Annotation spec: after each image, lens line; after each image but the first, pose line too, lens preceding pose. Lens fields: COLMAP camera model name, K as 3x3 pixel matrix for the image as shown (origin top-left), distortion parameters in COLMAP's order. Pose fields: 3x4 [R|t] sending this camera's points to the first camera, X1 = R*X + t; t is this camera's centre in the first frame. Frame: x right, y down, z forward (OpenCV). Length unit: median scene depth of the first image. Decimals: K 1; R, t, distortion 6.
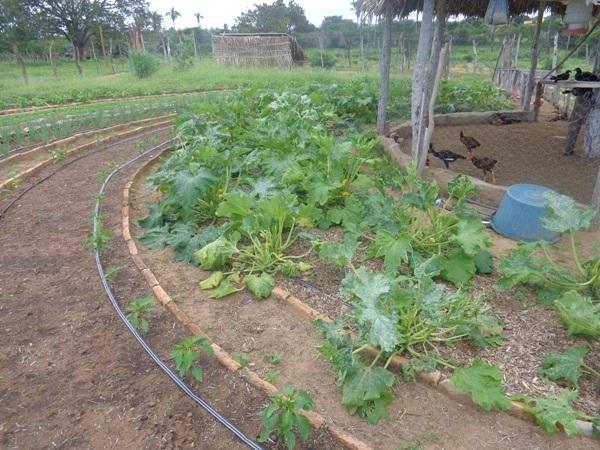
lens RADIAL K [[440.3, 0, 300.0], [0, 440.3, 225.0], [0, 0, 1]] dist [-0.011463, 0.005665]
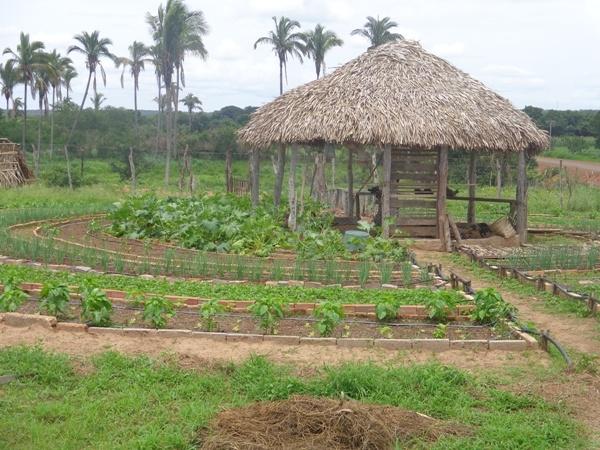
lens RADIAL K [[1054.1, 0, 300.0], [0, 1054.1, 225.0], [0, 0, 1]] dist [-0.061712, -0.119114]
pose [[0.917336, 0.002562, 0.398105, -1.156382], [0.123046, 0.949195, -0.289636, 0.881806], [-0.378621, 0.314679, 0.870416, -2.212144]]
